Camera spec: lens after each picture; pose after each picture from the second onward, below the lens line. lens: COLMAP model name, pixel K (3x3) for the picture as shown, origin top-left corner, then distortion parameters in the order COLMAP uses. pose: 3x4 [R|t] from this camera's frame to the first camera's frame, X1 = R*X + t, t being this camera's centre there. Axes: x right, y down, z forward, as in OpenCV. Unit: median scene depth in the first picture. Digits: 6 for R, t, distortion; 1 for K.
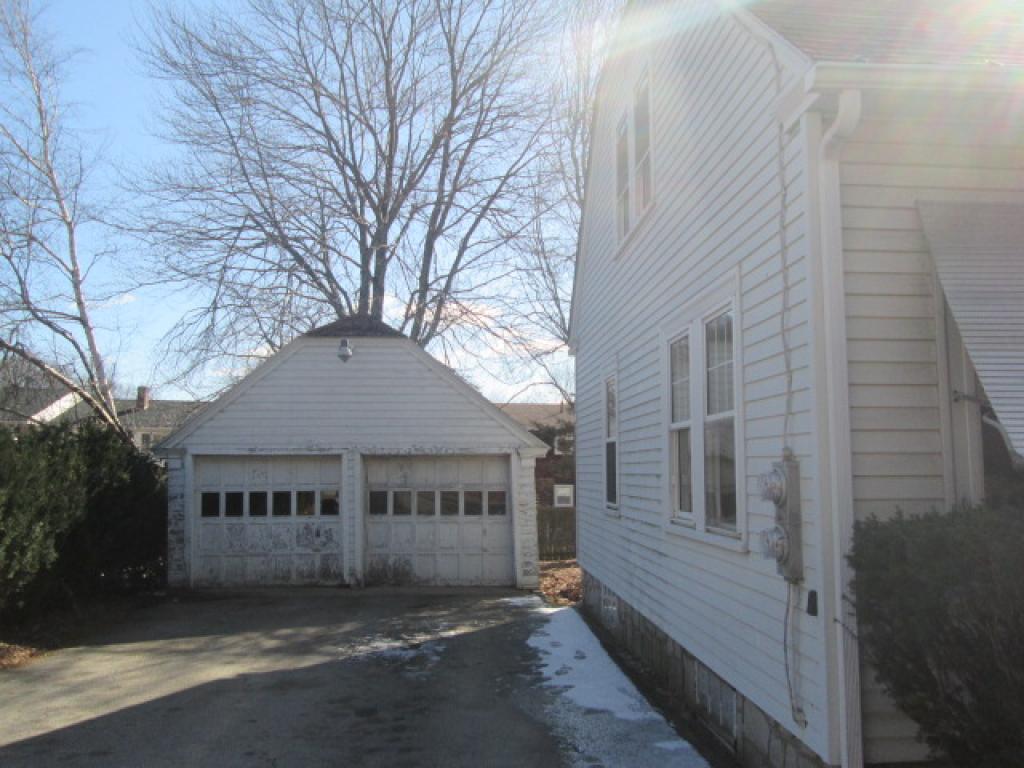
lens RADIAL K [[845.3, 0, 512.0], [0, 845.3, 384.0], [0, 0, 1]] dist [-0.006390, -0.005464]
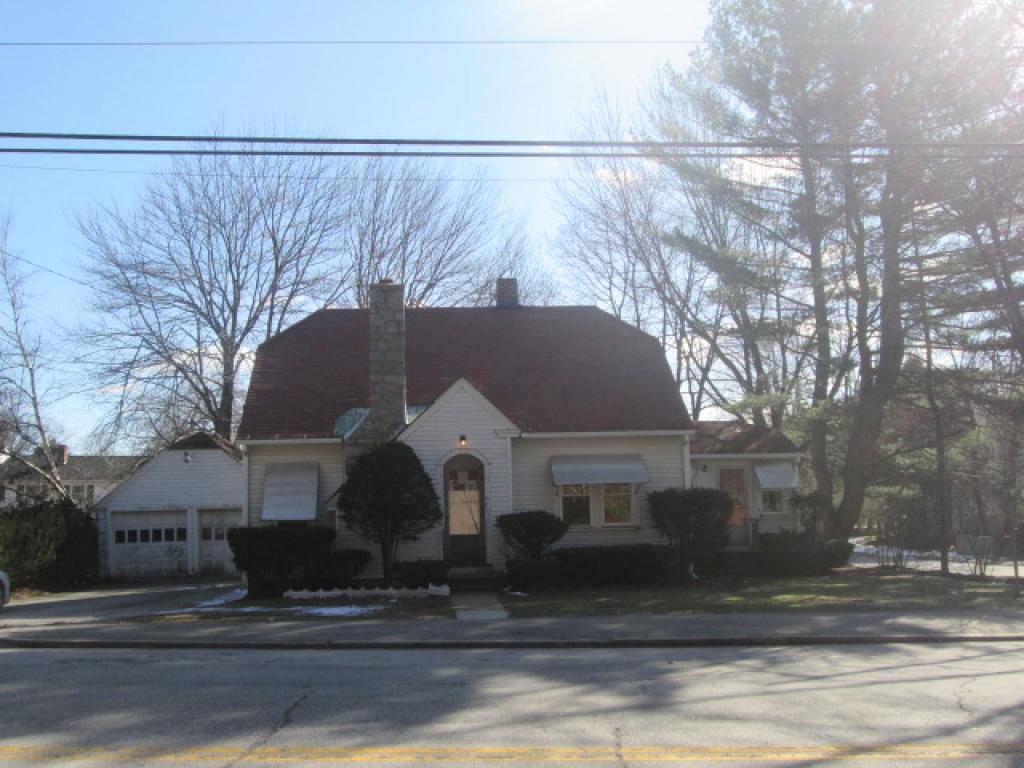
lens RADIAL K [[1080.9, 0, 512.0], [0, 1080.9, 384.0], [0, 0, 1]] dist [0.002582, 0.004465]
pose [[0.999761, -0.021661, 0.002903, 0.544979], [0.021686, 0.999728, -0.008601, -0.167821], [-0.002716, 0.008662, 0.999959, -1.494540]]
